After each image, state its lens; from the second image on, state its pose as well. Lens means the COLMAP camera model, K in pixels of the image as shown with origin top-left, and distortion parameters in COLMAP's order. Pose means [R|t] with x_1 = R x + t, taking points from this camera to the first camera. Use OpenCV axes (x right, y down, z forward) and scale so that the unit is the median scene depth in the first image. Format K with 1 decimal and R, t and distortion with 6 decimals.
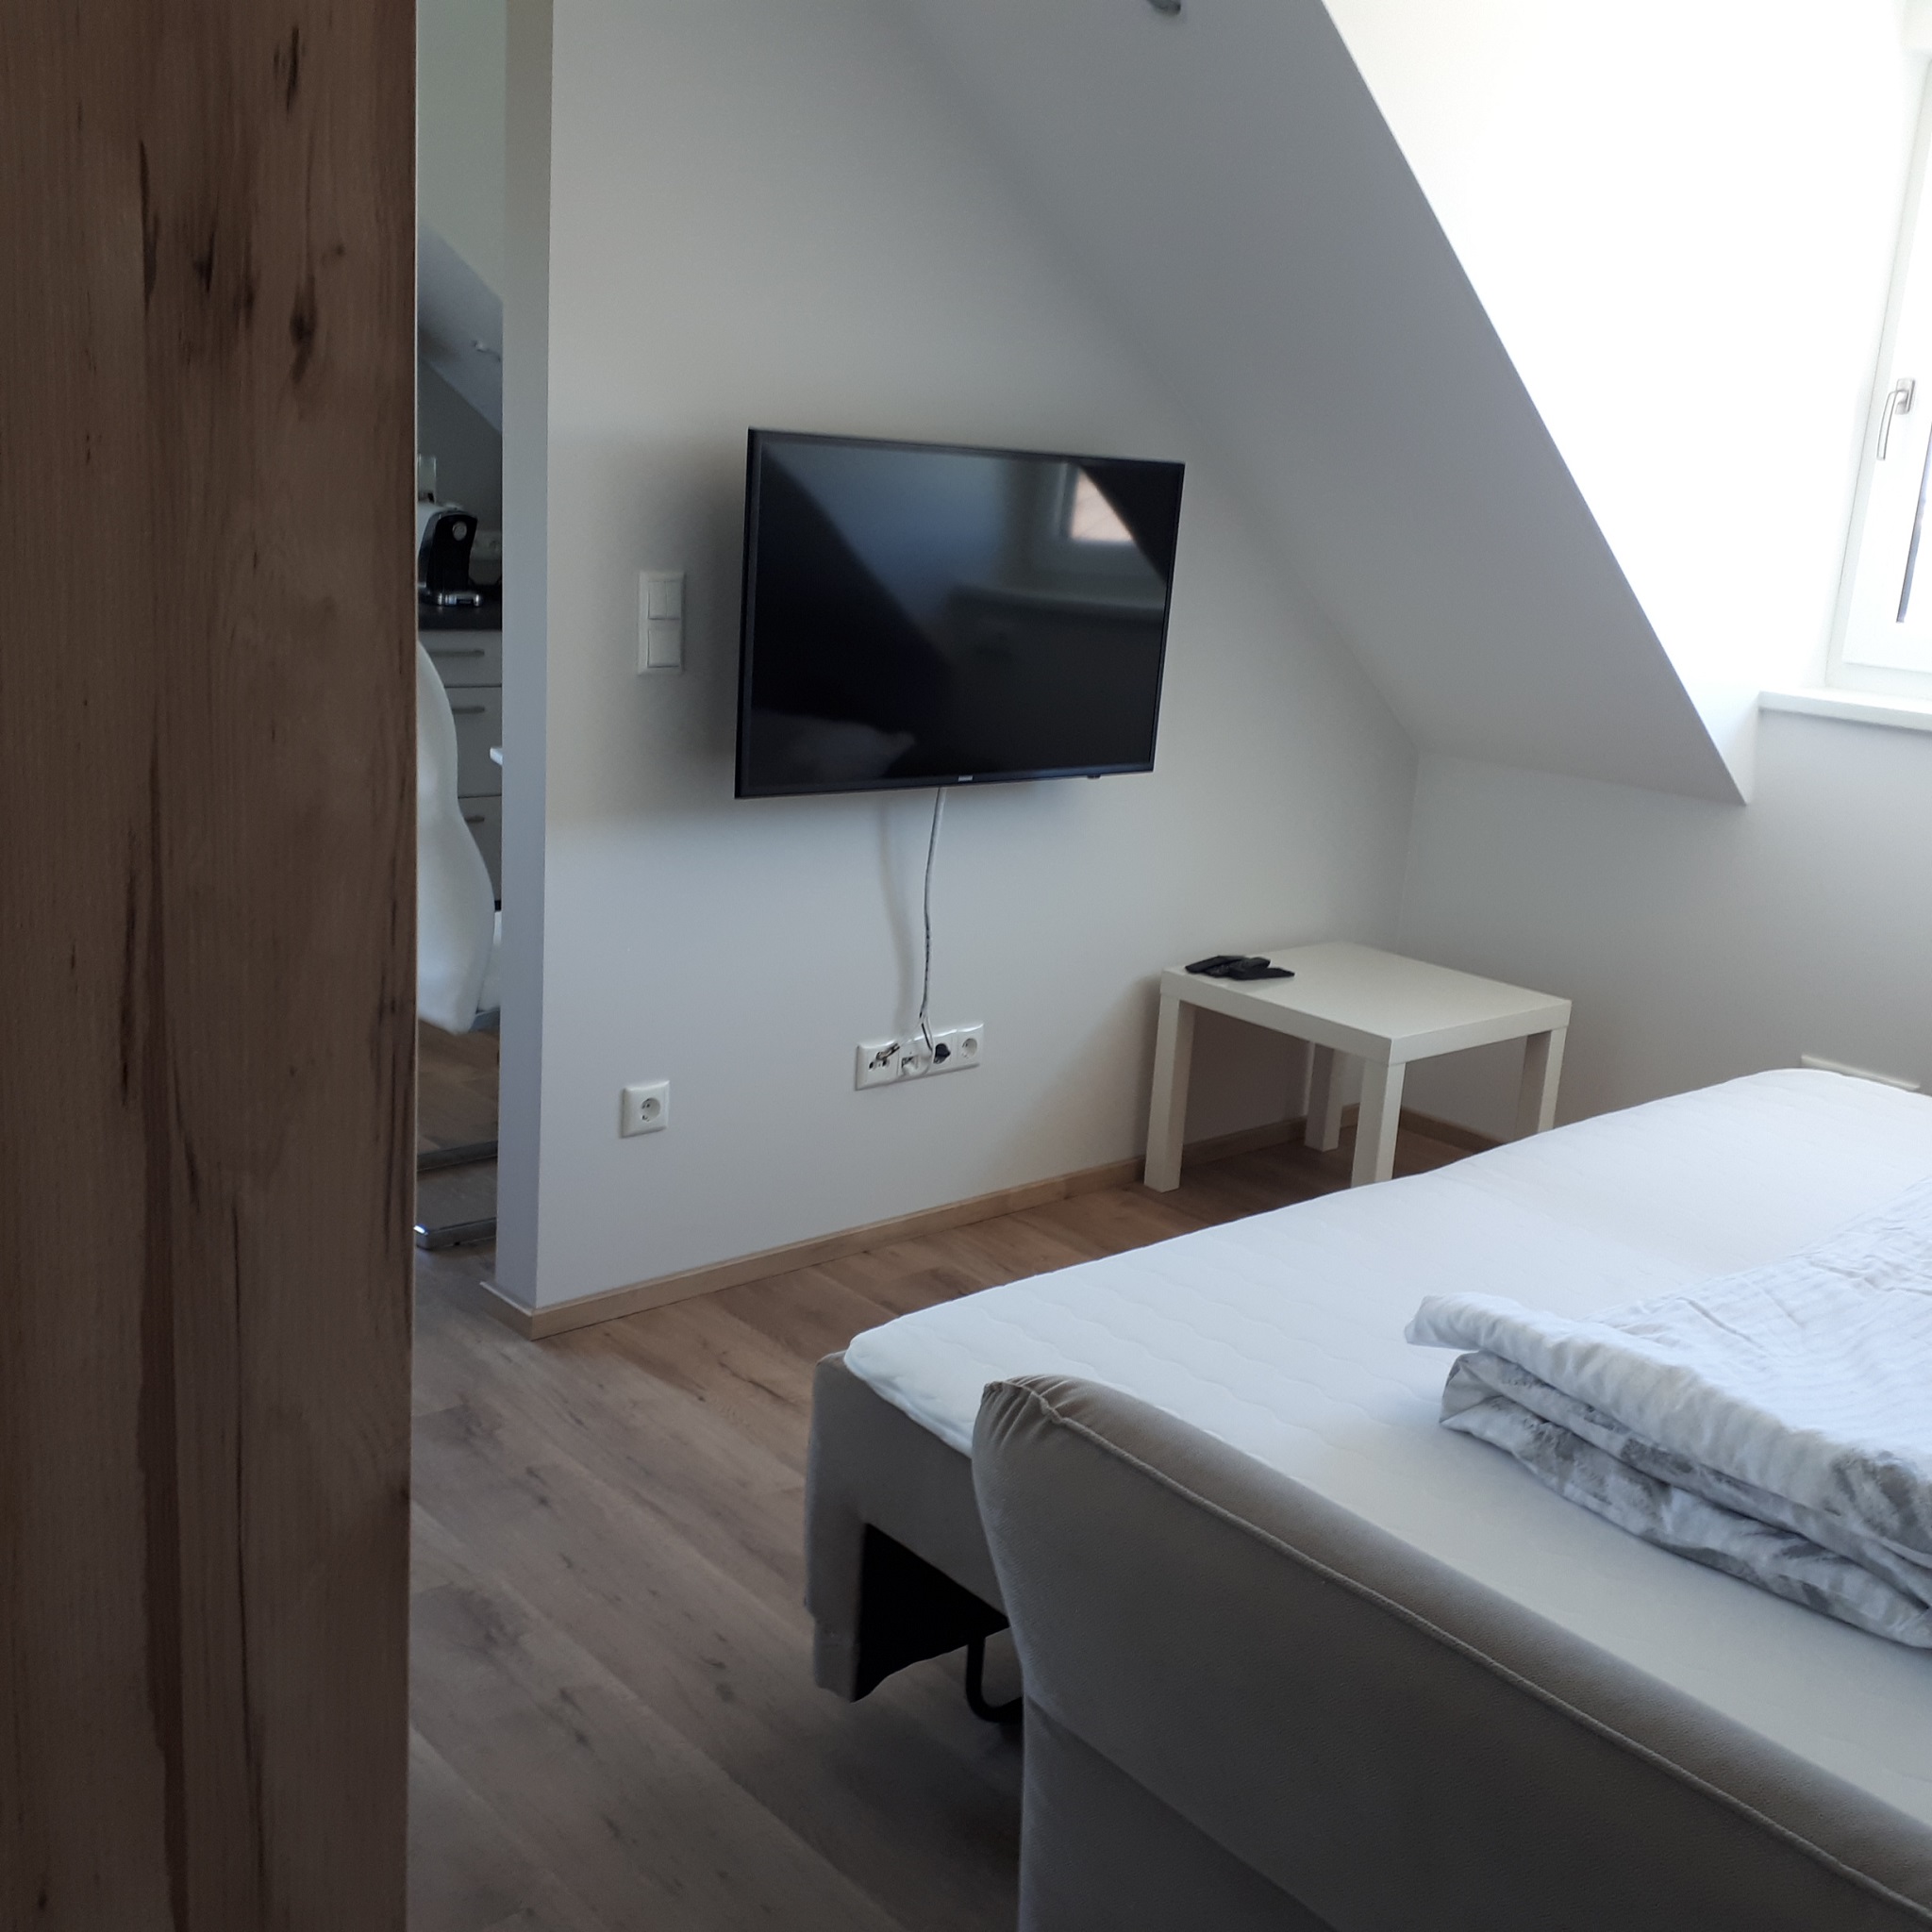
lens RADIAL K [[2064.1, 0, 966.0], [0, 2064.1, 966.0], [0, 0, 1]] dist [0.018427, -0.010003]
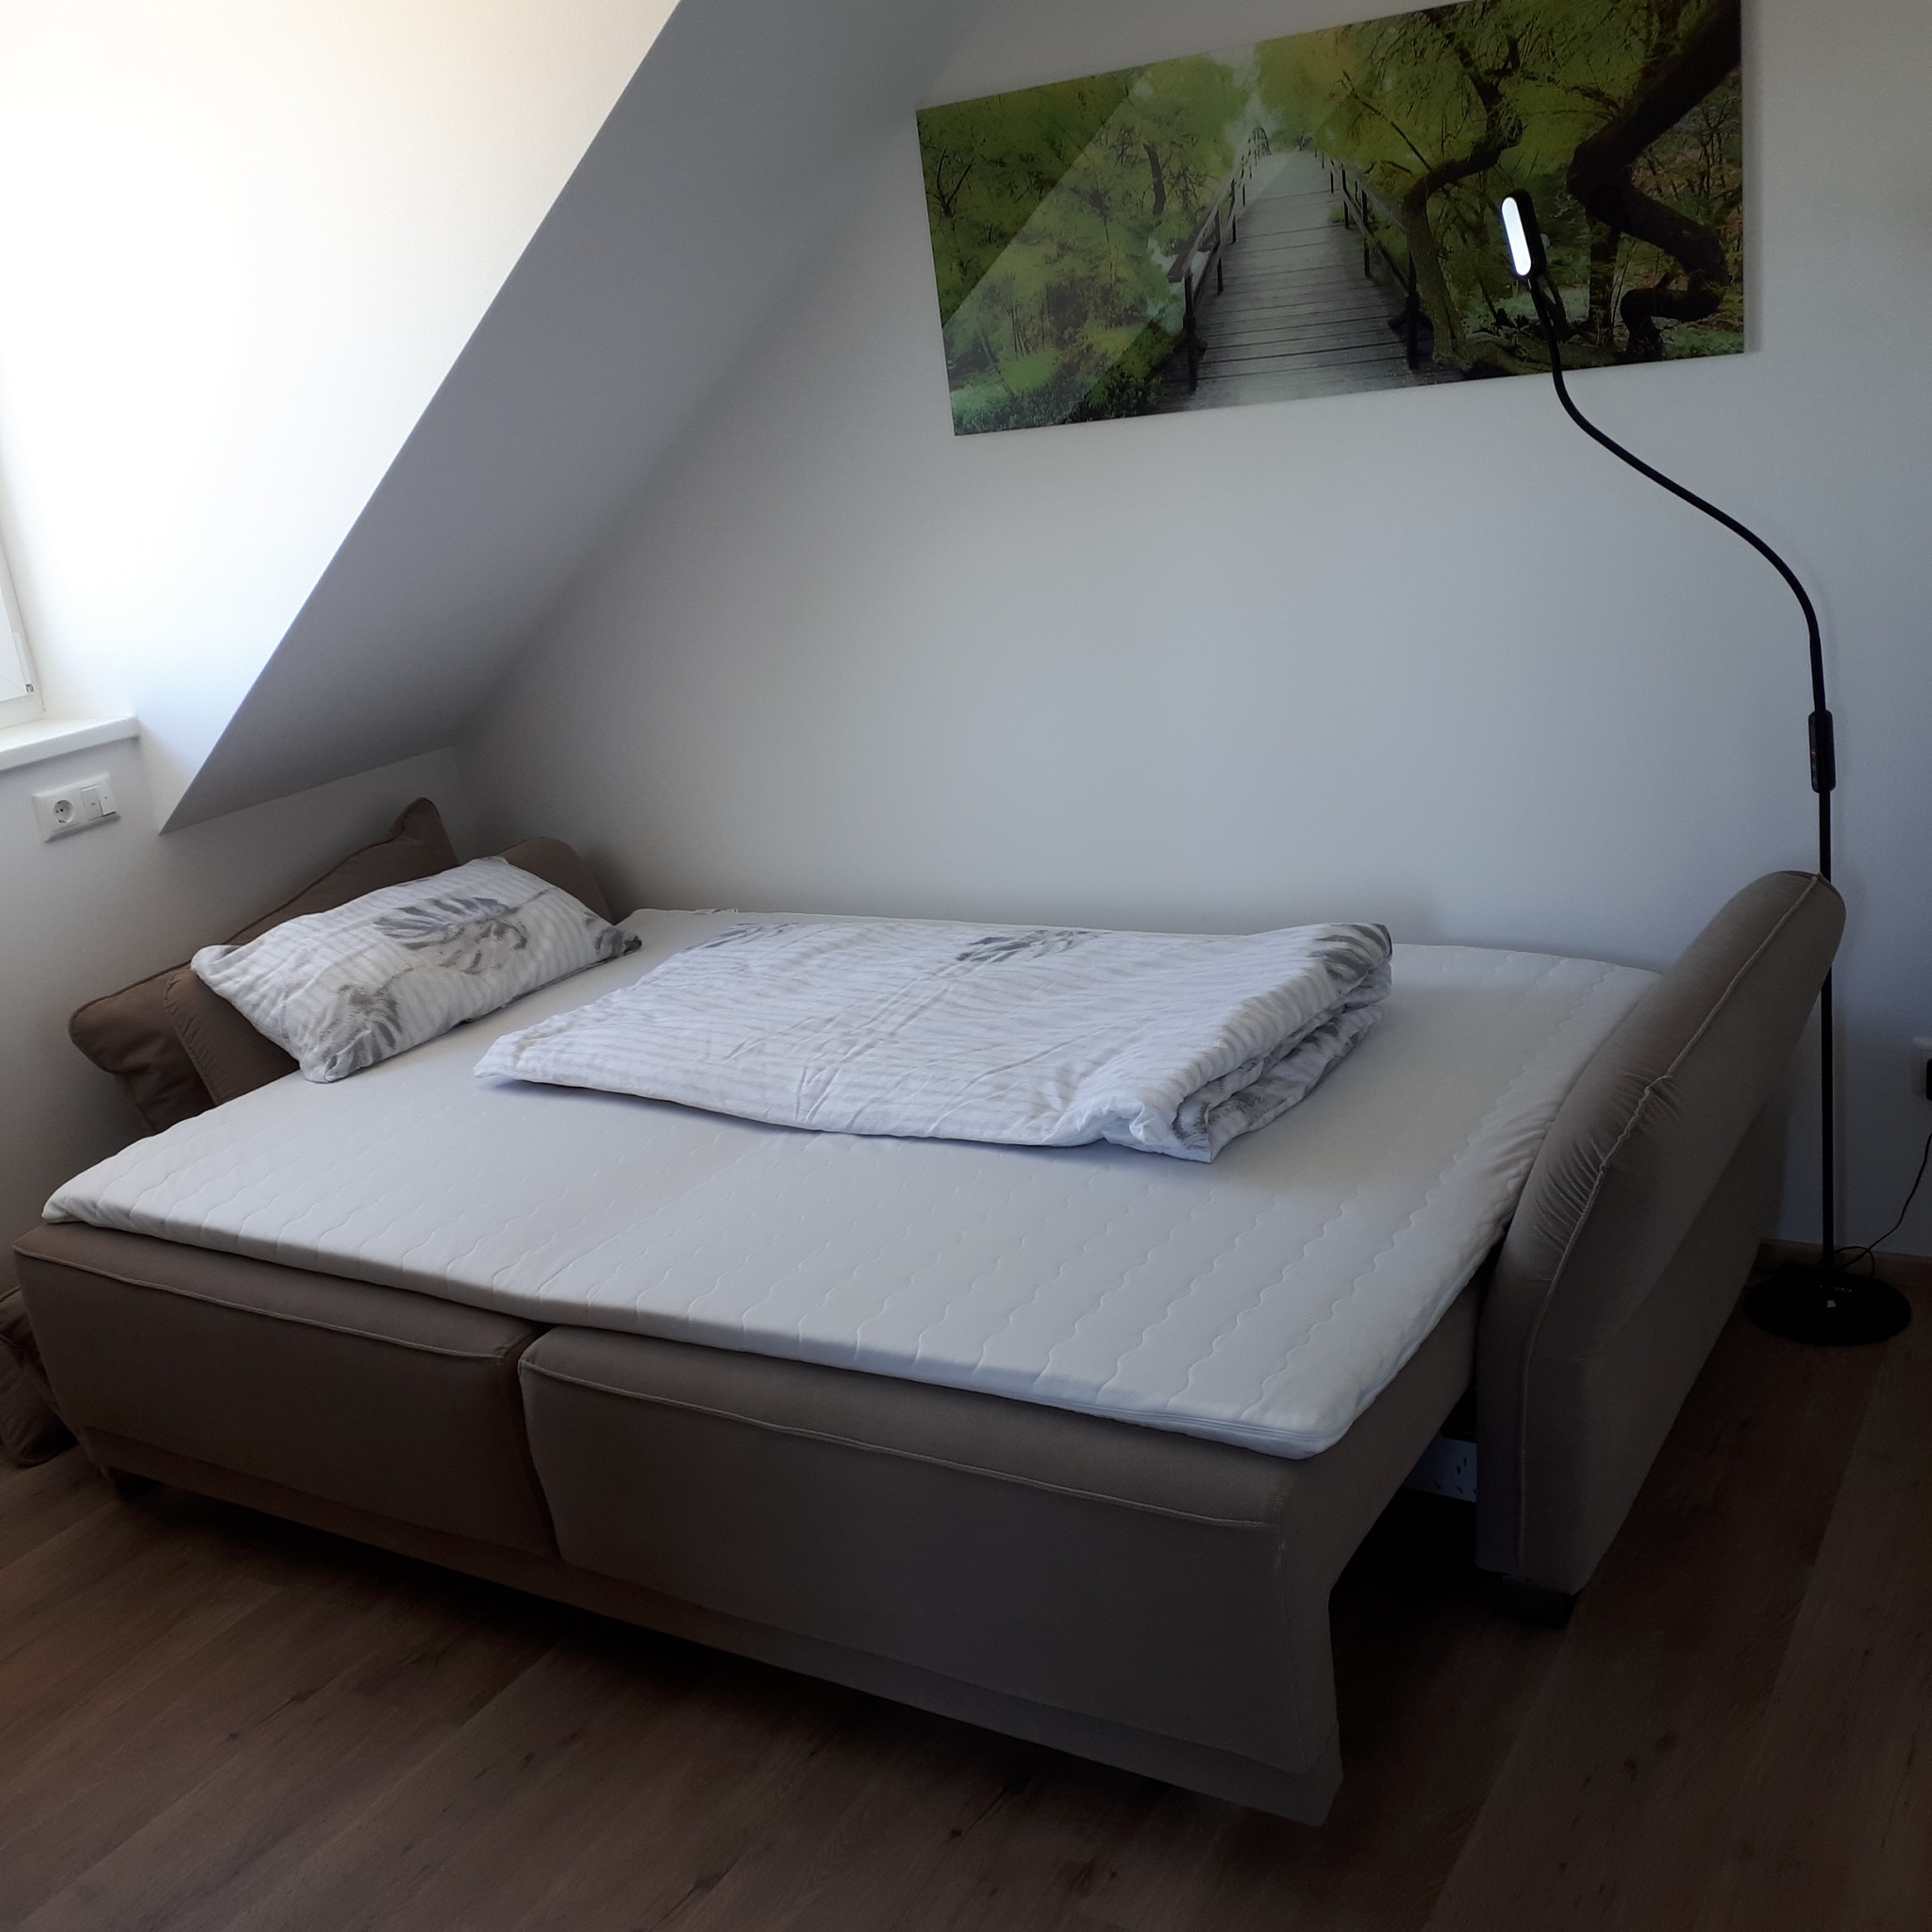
lens RADIAL K [[2056.1, 0, 966.0], [0, 2056.1, 966.0], [0, 0, 1]] dist [-0.002763, 0.033252]
pose [[-0.305899, -0.307073, 0.901184, -0.920976], [0.322850, 0.857016, 0.401612, -0.488913], [-0.895653, 0.413800, -0.163021, 1.419628]]
